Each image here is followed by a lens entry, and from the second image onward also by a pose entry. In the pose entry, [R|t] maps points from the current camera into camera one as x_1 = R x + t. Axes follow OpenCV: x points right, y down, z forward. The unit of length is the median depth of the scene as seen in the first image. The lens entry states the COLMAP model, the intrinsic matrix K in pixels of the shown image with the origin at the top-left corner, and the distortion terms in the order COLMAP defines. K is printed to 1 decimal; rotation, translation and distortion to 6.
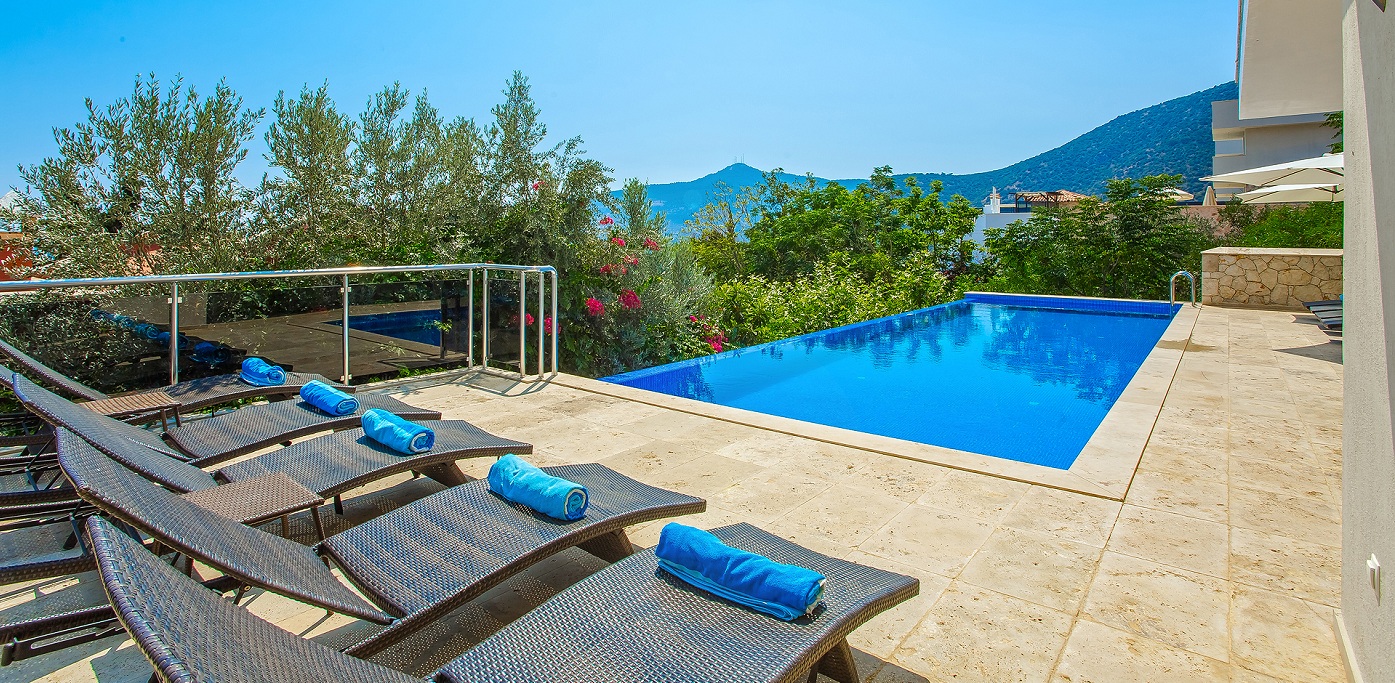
lens RADIAL K [[697.8, 0, 667.0], [0, 697.8, 240.3], [0, 0, 1]] dist [-0.082027, 0.028857]
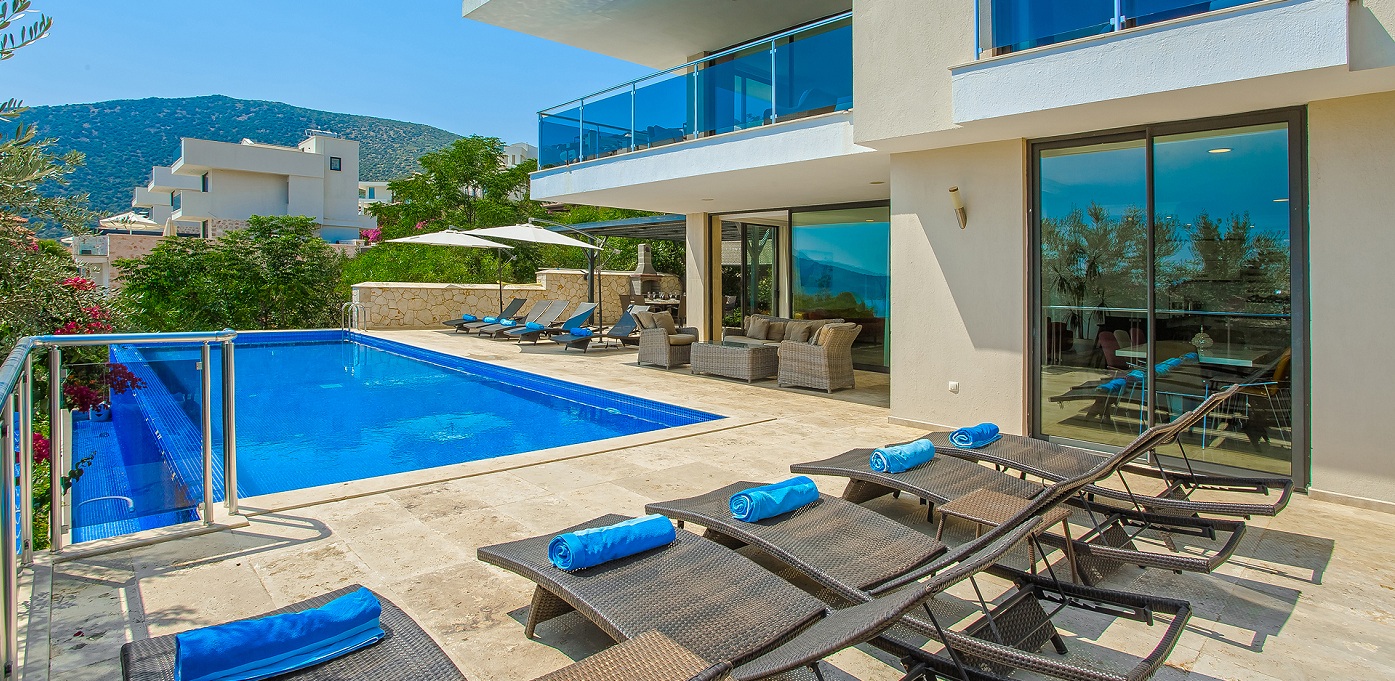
lens RADIAL K [[707.0, 0, 675.6], [0, 707.0, 246.3], [0, 0, 1]] dist [-0.086143, 0.041373]
pose [[0.171234, 0.042157, 0.984328, -0.350774], [-0.010177, 0.999106, -0.041020, -0.008723], [-0.985178, -0.002994, 0.171511, 0.223822]]
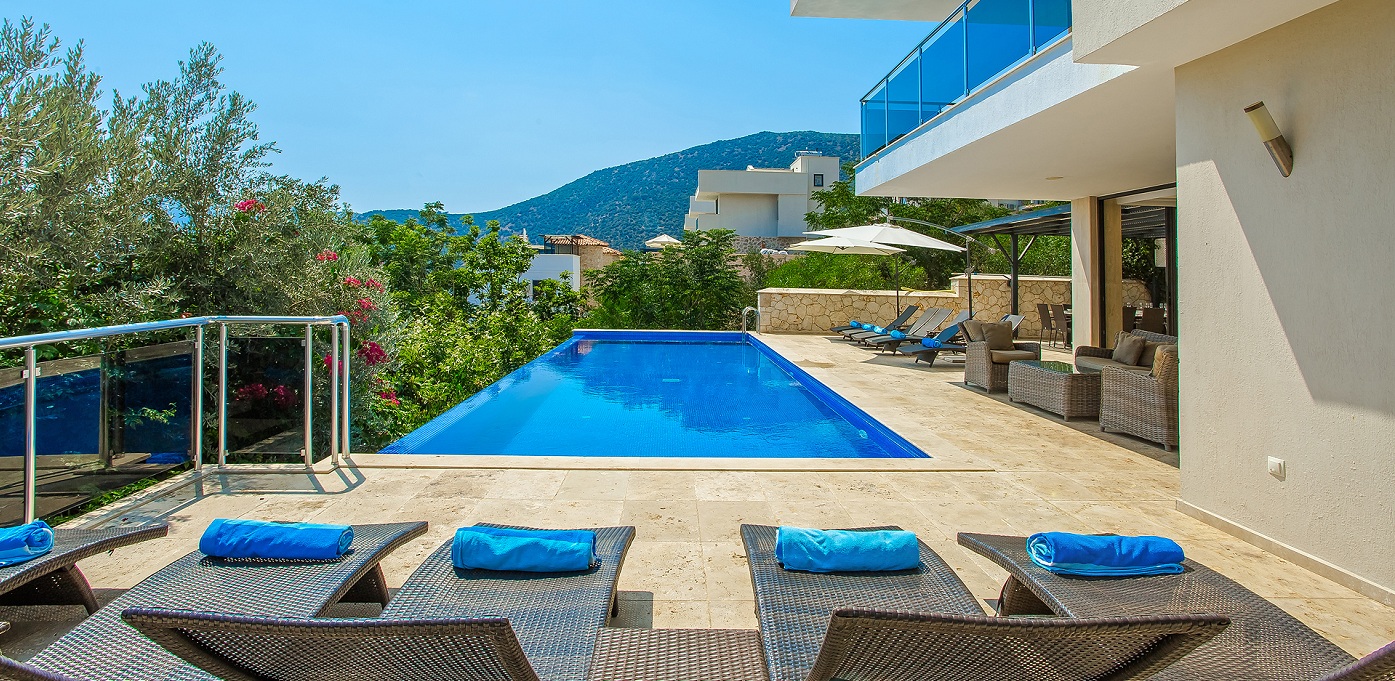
lens RADIAL K [[704.7, 0, 699.2], [0, 704.7, 273.3], [0, 0, 1]] dist [-0.000406, -0.000183]
pose [[0.740313, 0.012840, 0.672140, -0.199144], [-0.008089, 0.999915, -0.010193, -0.002983], [-0.672213, 0.002109, 0.740354, 0.079481]]
